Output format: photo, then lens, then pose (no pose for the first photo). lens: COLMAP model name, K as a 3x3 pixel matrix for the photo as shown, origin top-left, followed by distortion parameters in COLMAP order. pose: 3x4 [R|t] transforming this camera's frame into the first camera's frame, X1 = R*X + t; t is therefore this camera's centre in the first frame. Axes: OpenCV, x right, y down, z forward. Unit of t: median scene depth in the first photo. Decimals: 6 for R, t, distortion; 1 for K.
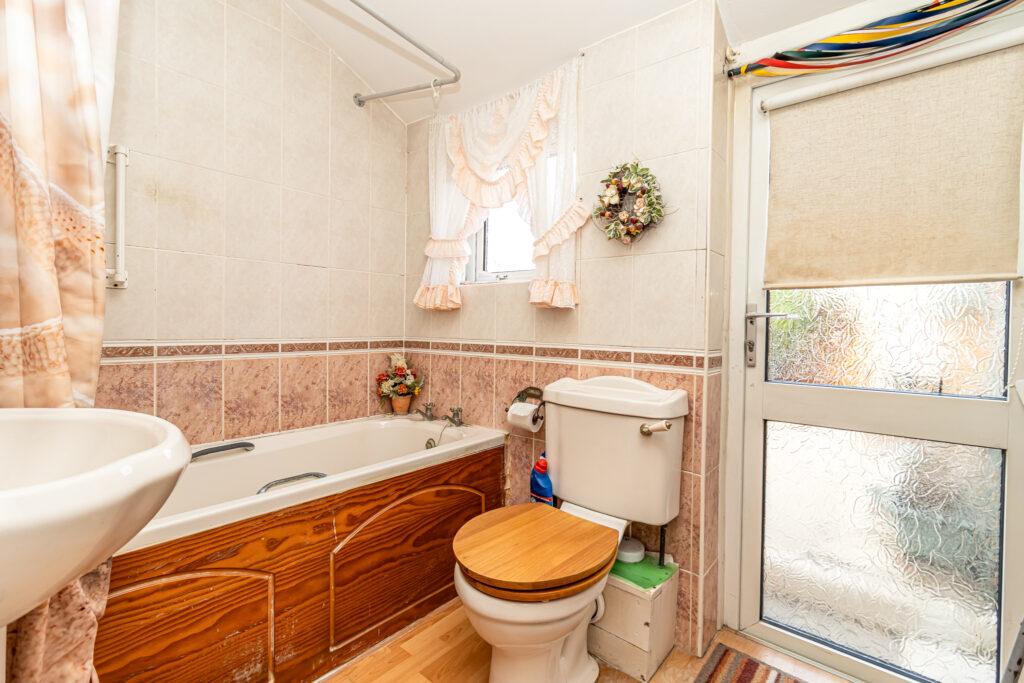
lens RADIAL K [[464.5, 0, 511.0], [0, 464.5, 335.5], [0, 0, 1]] dist [0.005254, -0.000263]
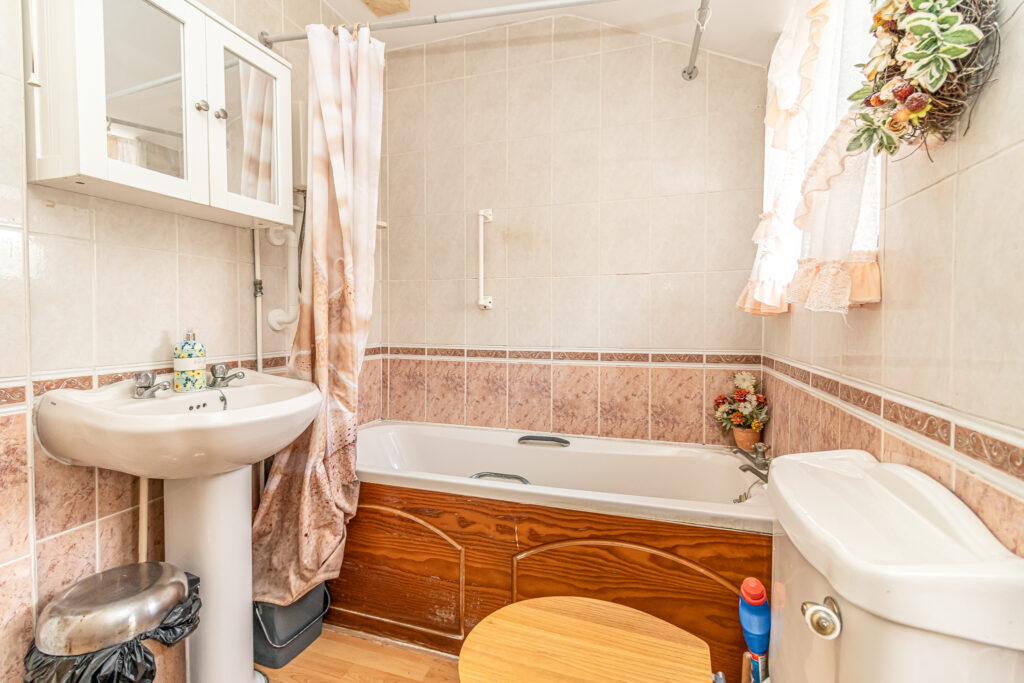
lens RADIAL K [[445.5, 0, 515.1], [0, 445.5, 346.3], [0, 0, 1]] dist [-0.011767, -0.000054]
pose [[0.379630, 0.021198, -0.924895, 0.385396], [-0.023258, 0.999640, 0.013365, -0.006154], [0.924846, 0.016437, 0.379987, 0.480835]]
